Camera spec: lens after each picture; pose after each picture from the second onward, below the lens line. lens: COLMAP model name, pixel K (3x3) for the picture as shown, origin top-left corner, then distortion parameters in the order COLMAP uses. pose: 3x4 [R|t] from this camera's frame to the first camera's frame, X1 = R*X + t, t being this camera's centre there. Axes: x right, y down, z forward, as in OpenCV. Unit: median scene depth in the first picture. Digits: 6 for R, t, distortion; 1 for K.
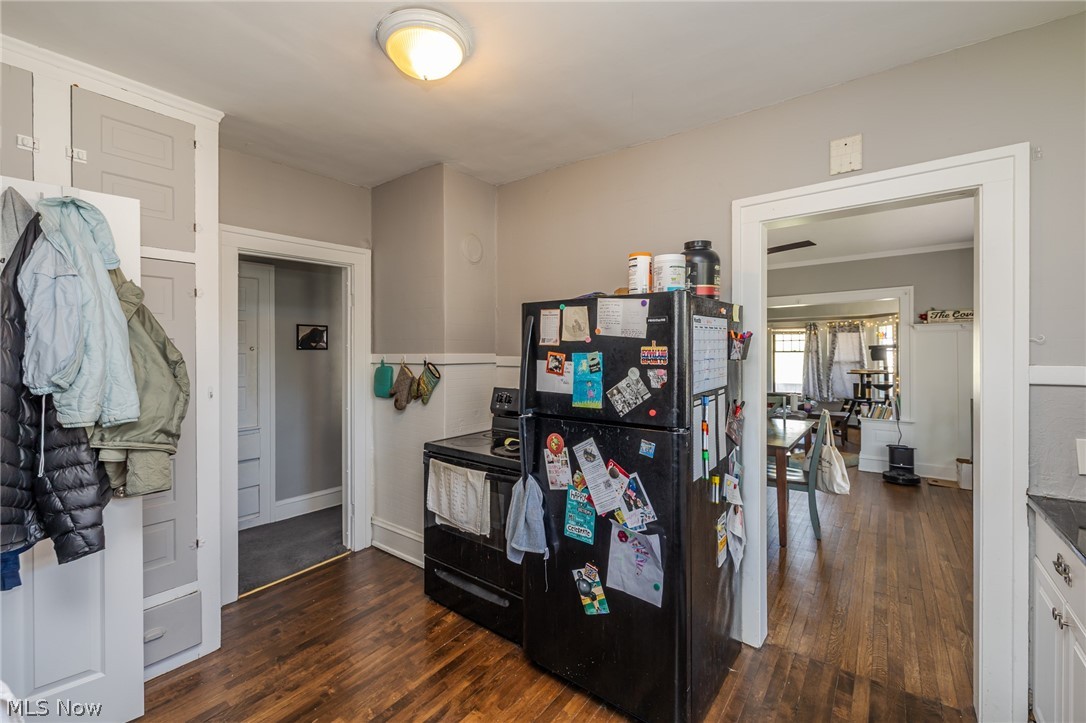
lens RADIAL K [[456.0, 0, 538.5], [0, 456.0, 357.1], [0, 0, 1]] dist [0.000361, 0.000112]
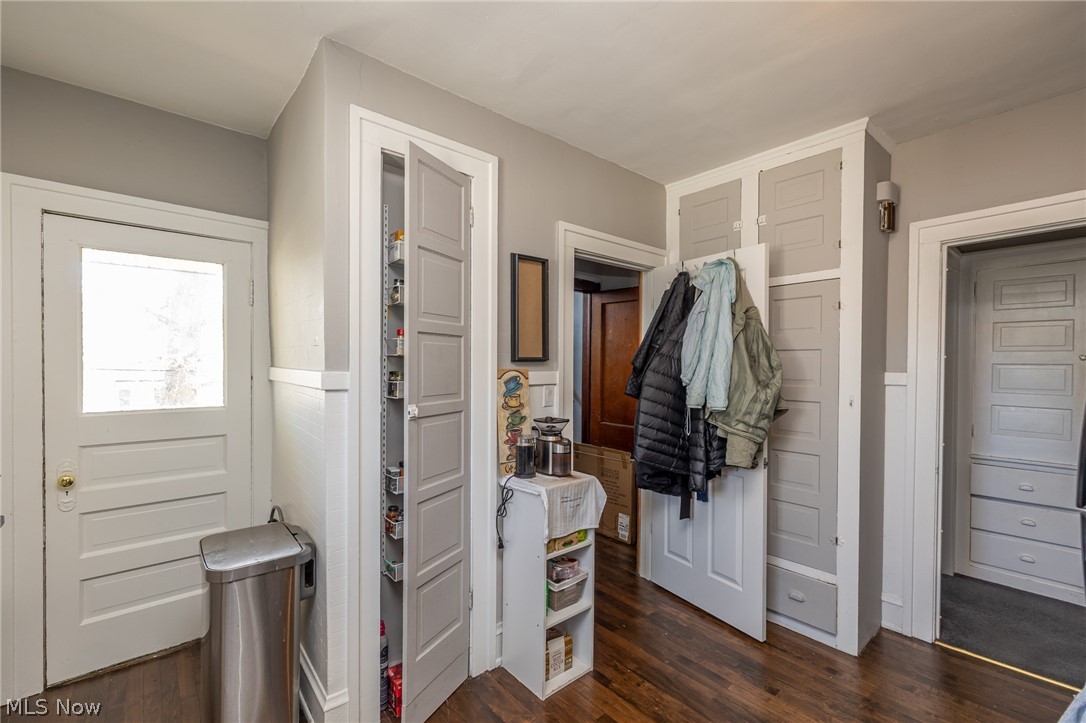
lens RADIAL K [[476.7, 0, 568.2], [0, 476.7, 360.9], [0, 0, 1]] dist [0.008806, -0.000007]
pose [[-0.183568, 0.007950, -0.982975, 0.534724], [-0.014146, 0.999842, 0.010728, -0.016336], [0.982905, 0.015874, -0.183427, 0.669320]]
